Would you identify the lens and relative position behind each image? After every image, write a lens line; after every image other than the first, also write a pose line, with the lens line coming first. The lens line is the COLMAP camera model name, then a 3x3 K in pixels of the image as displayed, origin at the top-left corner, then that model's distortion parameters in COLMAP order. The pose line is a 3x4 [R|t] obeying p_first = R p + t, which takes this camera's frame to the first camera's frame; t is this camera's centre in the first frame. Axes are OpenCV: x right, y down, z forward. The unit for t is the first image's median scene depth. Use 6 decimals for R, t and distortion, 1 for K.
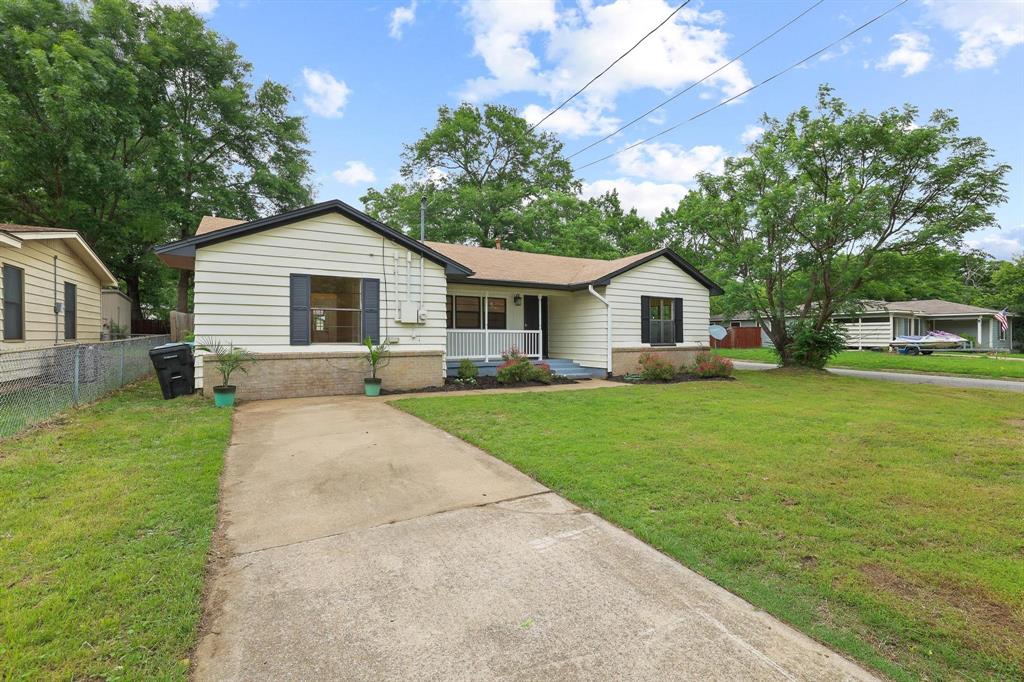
lens RADIAL K [[436.5, 0, 519.5], [0, 436.5, 340.1], [0, 0, 1]] dist [-0.015220, 0.000879]
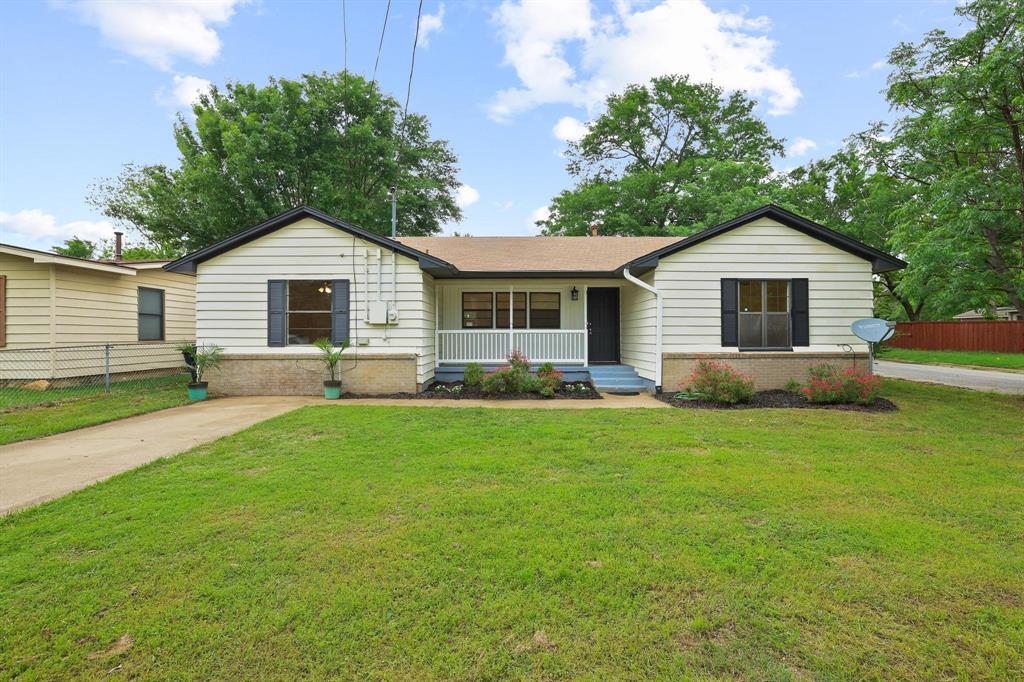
lens RADIAL K [[436.5, 0, 526.7], [0, 436.5, 334.2], [0, 0, 1]] dist [-0.015220, 0.000879]
pose [[0.870780, -0.005515, -0.491642, 0.385870], [-0.001195, 0.999910, -0.013334, -0.003677], [0.491671, 0.012198, 0.870696, 0.264037]]
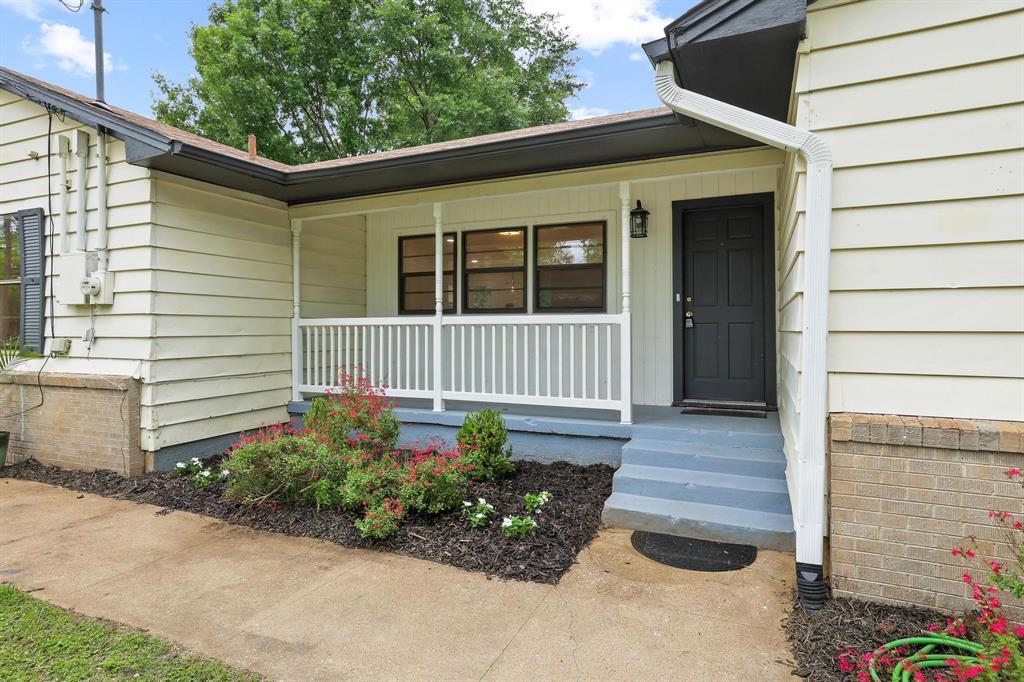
lens RADIAL K [[555.6, 0, 519.0], [0, 555.6, 324.4], [0, 0, 1]] dist [0.005326, 0.000528]
pose [[0.581344, -0.005573, -0.813639, 0.324583], [-0.002757, 0.999957, -0.008819, -0.014190], [0.813653, 0.007370, 0.581304, 0.812124]]
